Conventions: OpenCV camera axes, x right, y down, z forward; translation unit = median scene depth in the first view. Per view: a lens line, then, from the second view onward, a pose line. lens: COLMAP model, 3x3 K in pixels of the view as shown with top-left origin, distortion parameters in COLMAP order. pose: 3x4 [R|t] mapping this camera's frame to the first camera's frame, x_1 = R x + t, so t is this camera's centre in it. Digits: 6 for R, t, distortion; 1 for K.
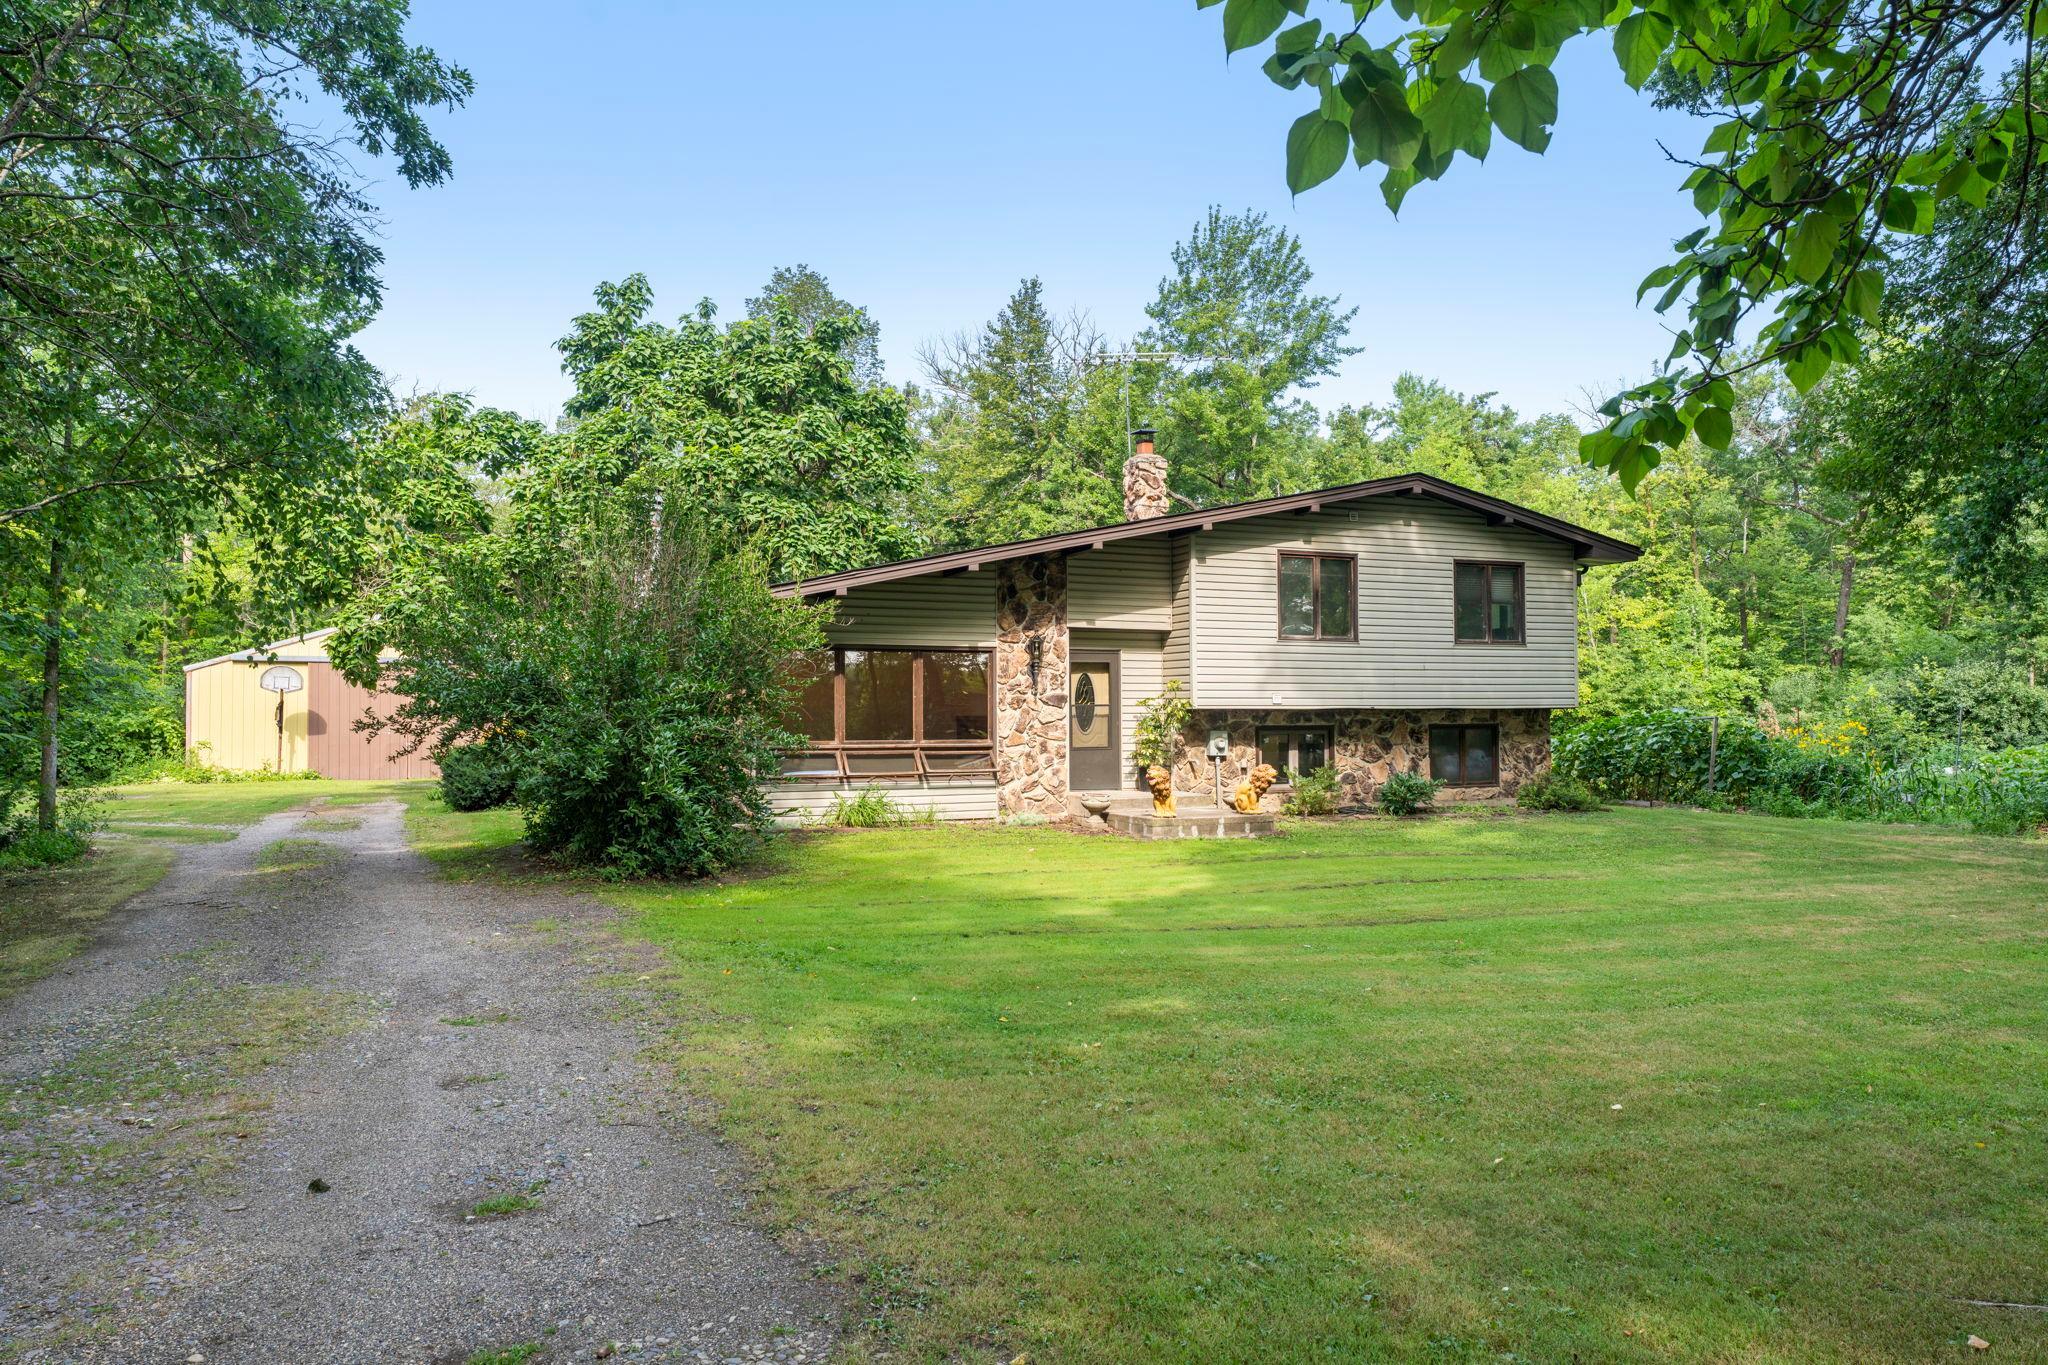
lens RADIAL K [[1391.1, 0, 1021.8], [0, 1391.1, 674.6], [0, 0, 1]] dist [0.002885, 0.005311]
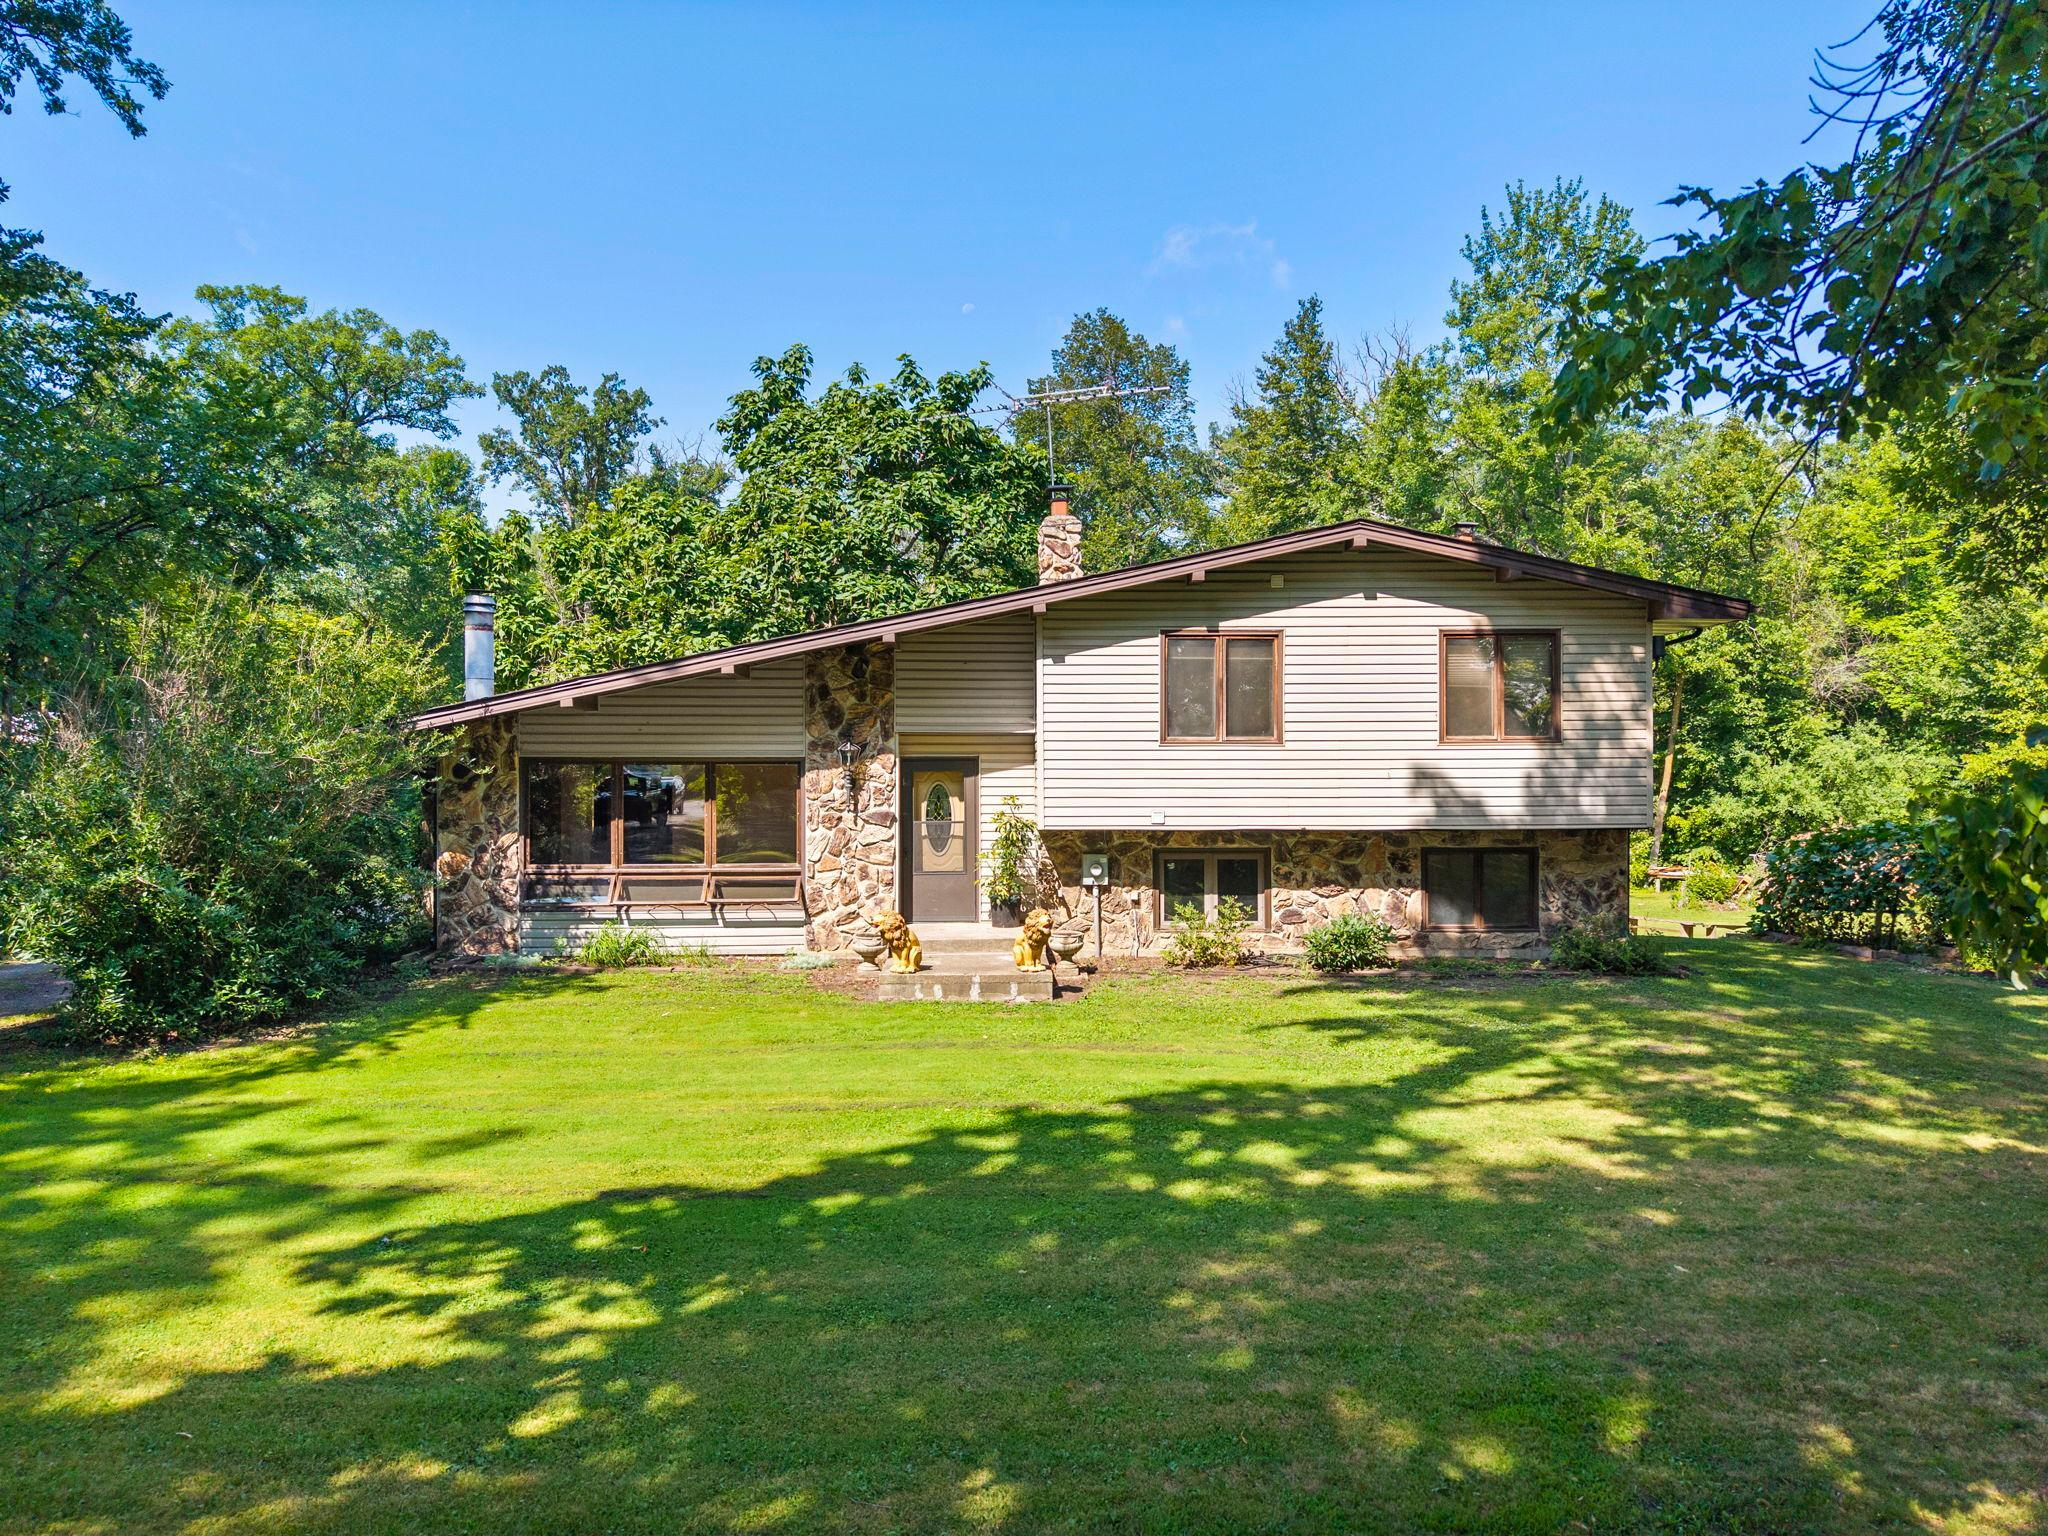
lens RADIAL K [[1415.8, 0, 1028.9], [0, 1415.8, 760.8], [0, 0, 1]] dist [0.026154, -0.001102]
pose [[0.933808, 0.001188, -0.357771, 0.405610], [0.008449, 0.999642, 0.025371, -0.036752], [0.357673, -0.026714, 0.933465, 0.214849]]
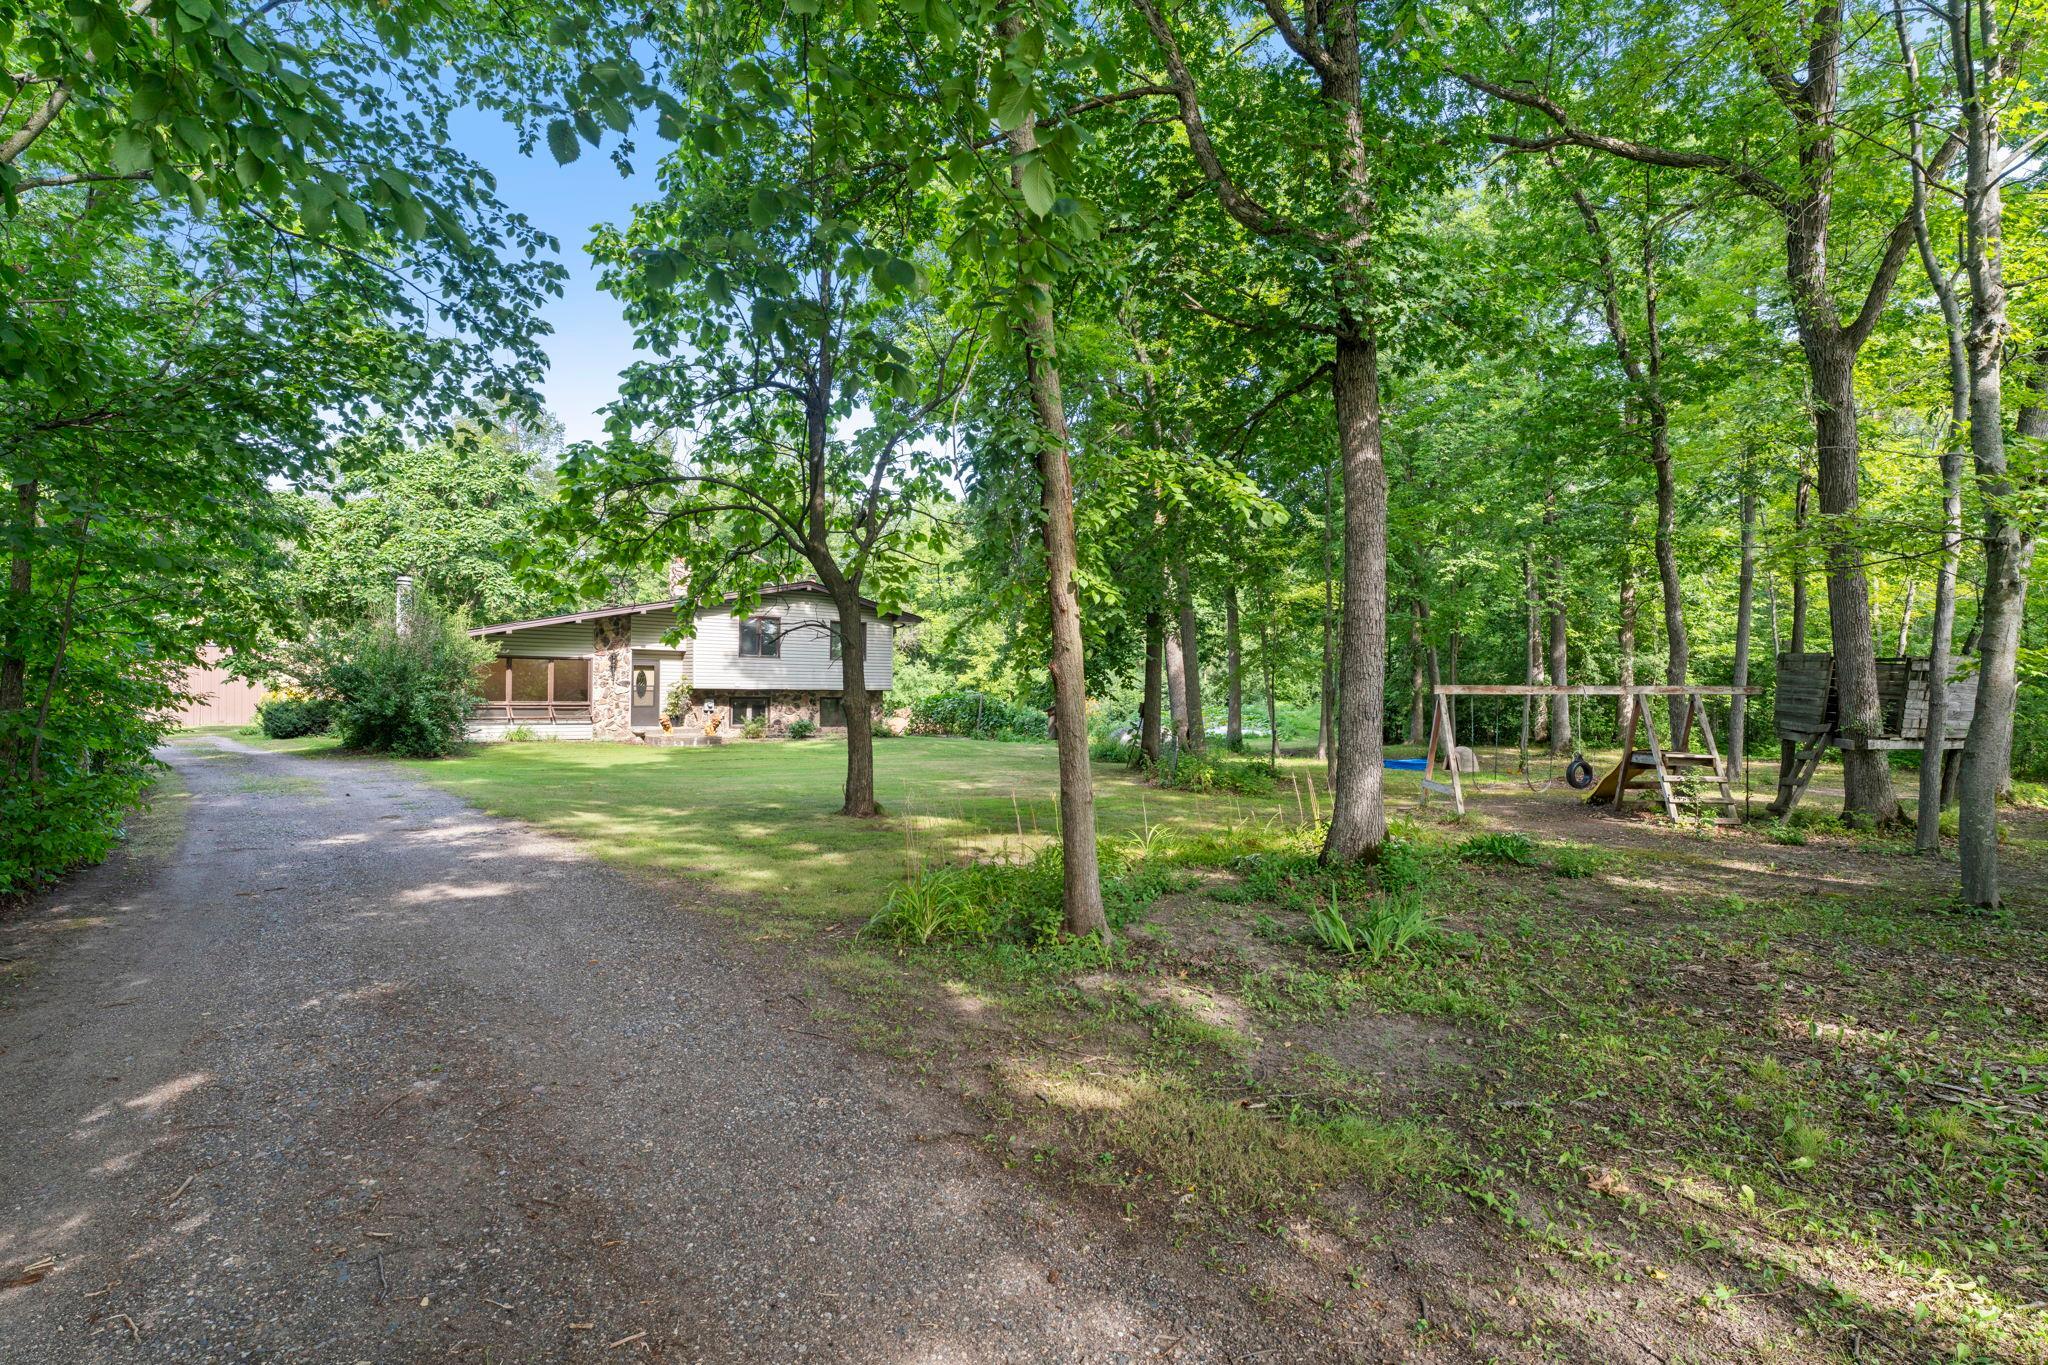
lens RADIAL K [[1020.7, 0, 1026.3], [0, 1020.7, 689.2], [0, 0, 1]] dist [0.002026, 0.001843]
pose [[0.953693, 0.013210, 0.300491, 0.135521], [-0.021996, 0.999423, 0.025872, -0.025365], [-0.299976, -0.031284, 0.953434, -0.633383]]
